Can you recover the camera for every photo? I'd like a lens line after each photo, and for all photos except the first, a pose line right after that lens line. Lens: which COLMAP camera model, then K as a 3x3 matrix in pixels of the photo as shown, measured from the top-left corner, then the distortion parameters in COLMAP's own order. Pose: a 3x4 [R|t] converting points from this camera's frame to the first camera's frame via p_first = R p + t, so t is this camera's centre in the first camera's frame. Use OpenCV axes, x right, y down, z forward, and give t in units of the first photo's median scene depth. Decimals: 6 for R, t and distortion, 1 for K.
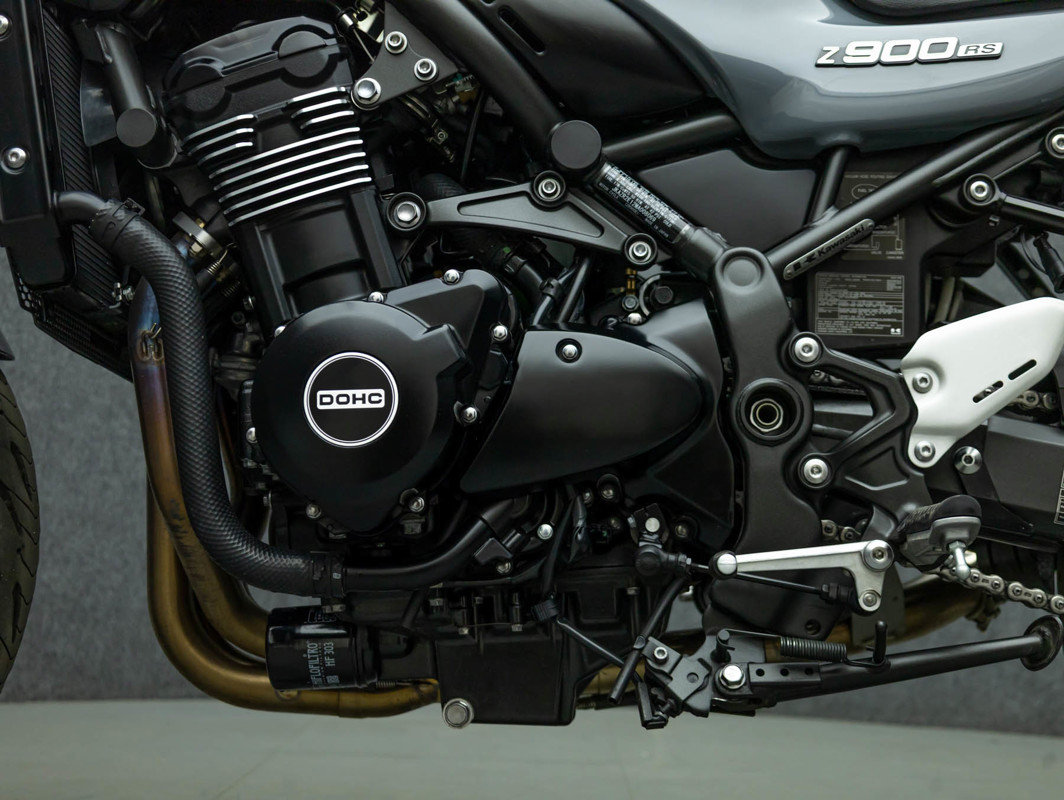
lens RADIAL K [[1650.8, 0, 528.9], [0, 1650.8, 400.6], [0, 0, 1]] dist [-0.026841, 0.000000]
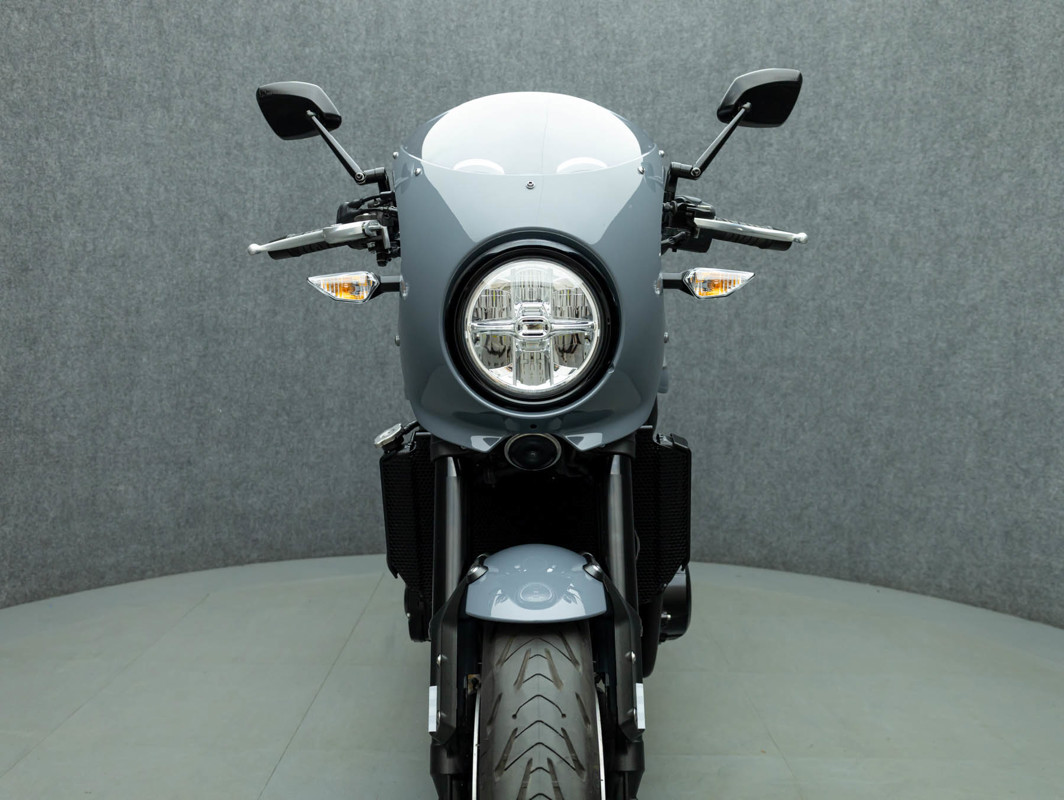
lens RADIAL K [[1088.0, 0, 541.6], [0, 1088.0, 402.2], [0, 0, 1]] dist [-0.011961, 0.000000]
pose [[0.999786, -0.019878, 0.005721, 0.109123], [0.018479, 0.982605, 0.184788, -0.545250], [-0.009295, -0.184642, 0.982762, -0.570579]]
